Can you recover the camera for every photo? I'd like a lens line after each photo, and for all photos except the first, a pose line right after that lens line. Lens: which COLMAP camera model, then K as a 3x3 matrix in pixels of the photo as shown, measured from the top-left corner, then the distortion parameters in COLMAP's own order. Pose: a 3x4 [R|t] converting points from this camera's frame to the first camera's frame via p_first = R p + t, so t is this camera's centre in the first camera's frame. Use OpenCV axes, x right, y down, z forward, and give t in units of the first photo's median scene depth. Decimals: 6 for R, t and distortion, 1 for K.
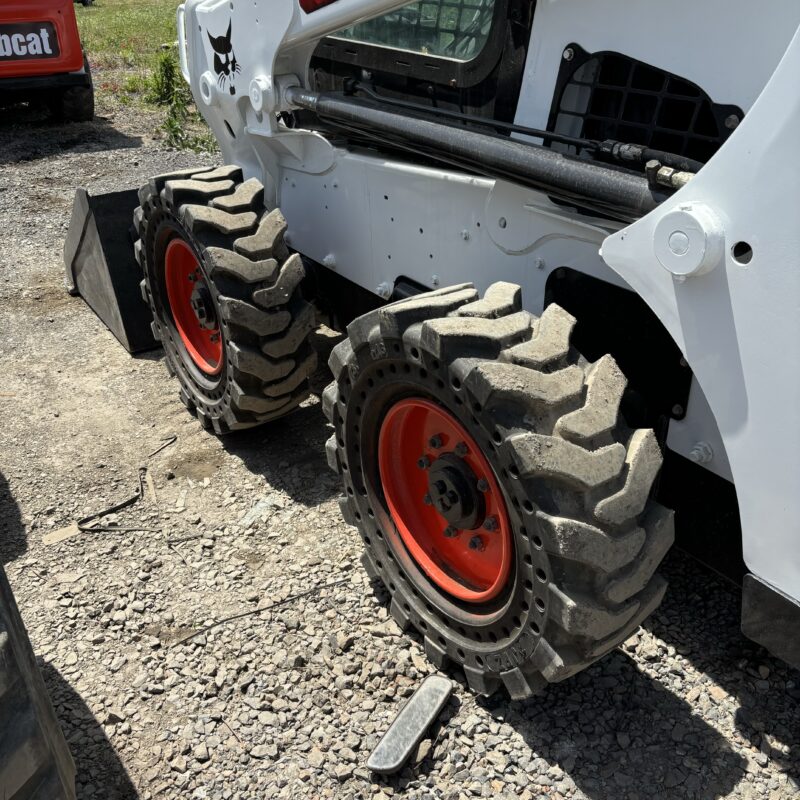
lens RADIAL K [[845.6, 0, 391.2], [0, 845.6, 399.4], [0, 0, 1]] dist [0.109734, -0.284043]
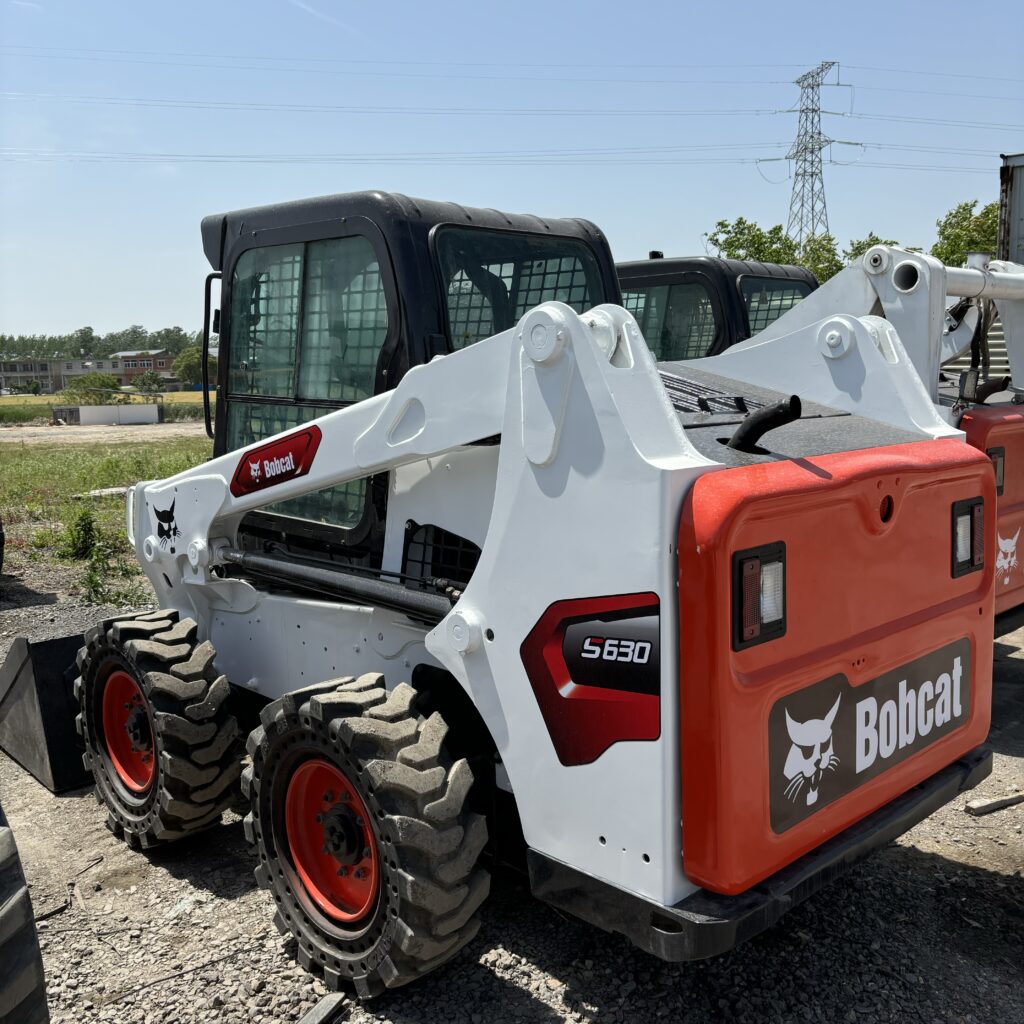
lens RADIAL K [[1026.3, 0, 534.5], [0, 1026.3, 507.4], [0, 0, 1]] dist [0.038077, -0.037536]
pose [[0.982992, -0.022281, 0.182293, 0.075950], [0.086782, 0.931153, -0.354151, 0.201981], [-0.161852, 0.363948, 0.917249, -0.624026]]
